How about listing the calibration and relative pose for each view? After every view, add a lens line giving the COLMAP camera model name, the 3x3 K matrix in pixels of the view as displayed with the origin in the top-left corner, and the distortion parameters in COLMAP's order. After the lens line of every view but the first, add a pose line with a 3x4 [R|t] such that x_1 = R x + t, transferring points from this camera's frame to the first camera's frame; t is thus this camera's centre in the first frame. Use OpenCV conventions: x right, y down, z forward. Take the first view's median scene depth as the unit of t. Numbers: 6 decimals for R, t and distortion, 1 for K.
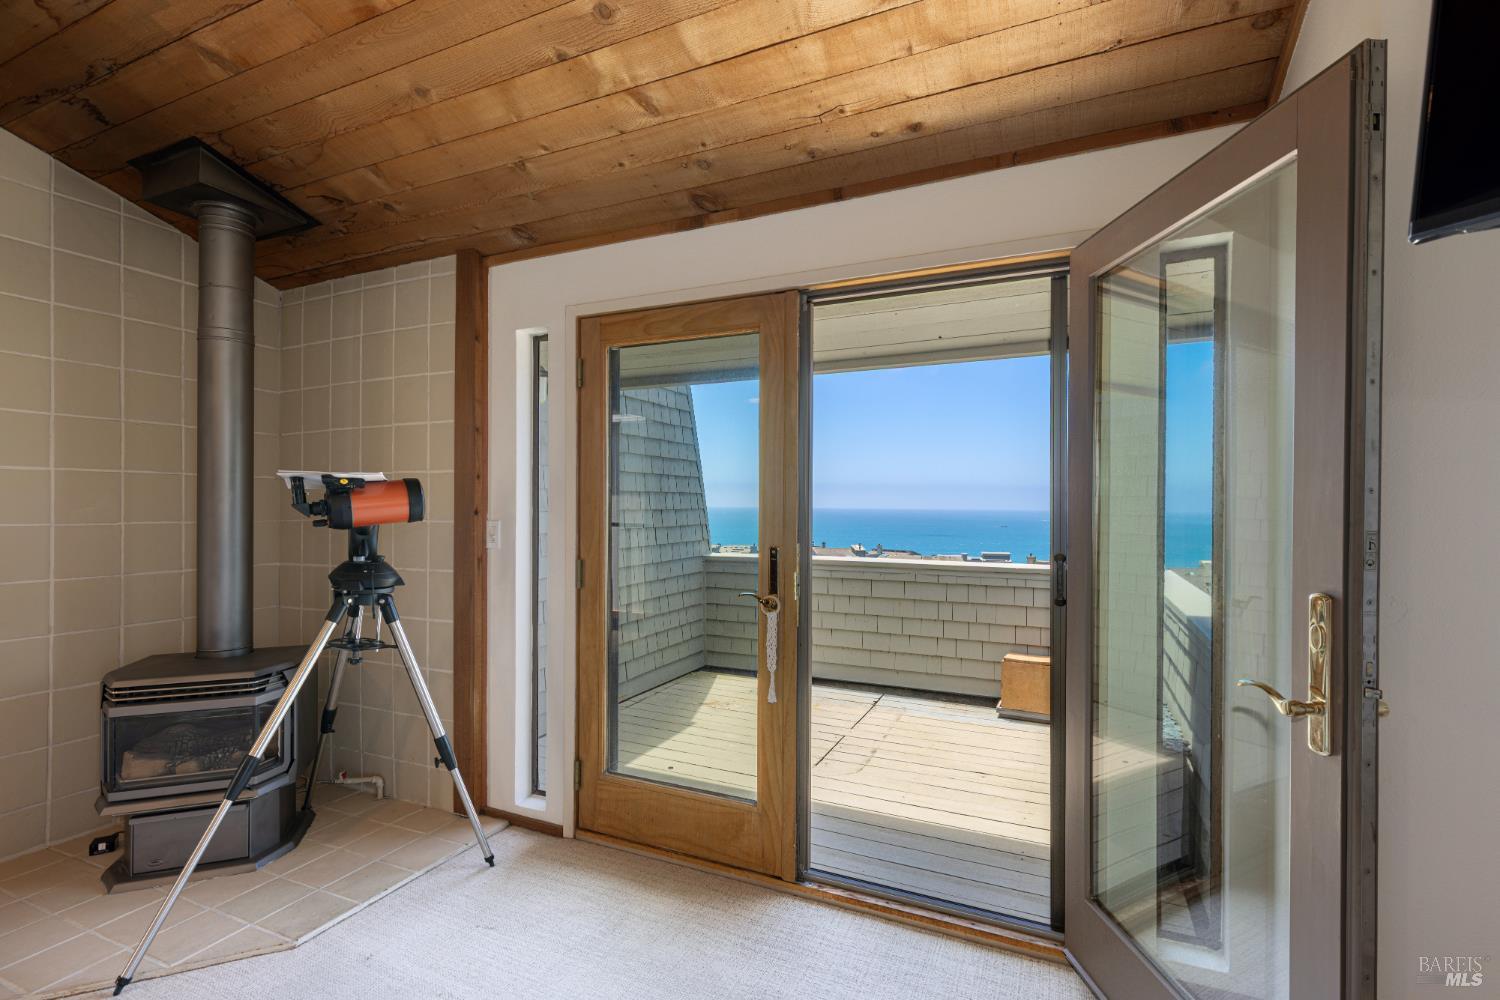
lens RADIAL K [[674.4, 0, 751.1], [0, 674.4, 498.8], [0, 0, 1]] dist [0.006143, -0.000639]
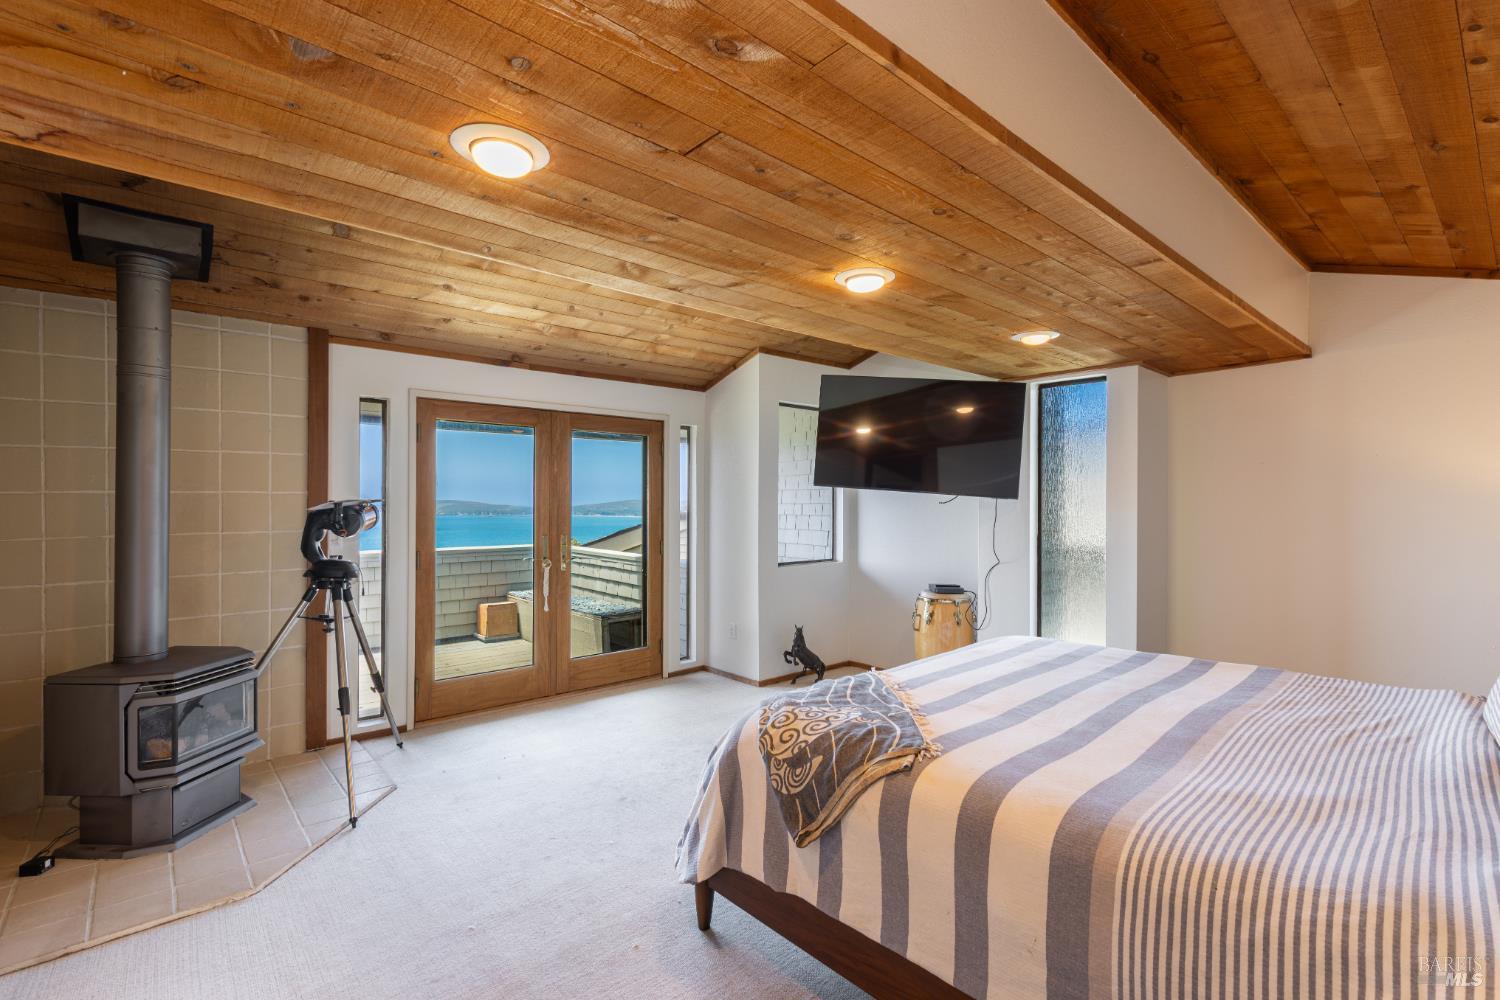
lens RADIAL K [[674.4, 0, 751.6], [0, 674.4, 509.9], [0, 0, 1]] dist [0.006143, -0.000639]
pose [[0.401216, -0.005617, 0.915966, -1.393442], [-0.022102, 0.999631, 0.015812, -0.053543], [-0.915717, -0.026589, 0.400943, -0.344239]]
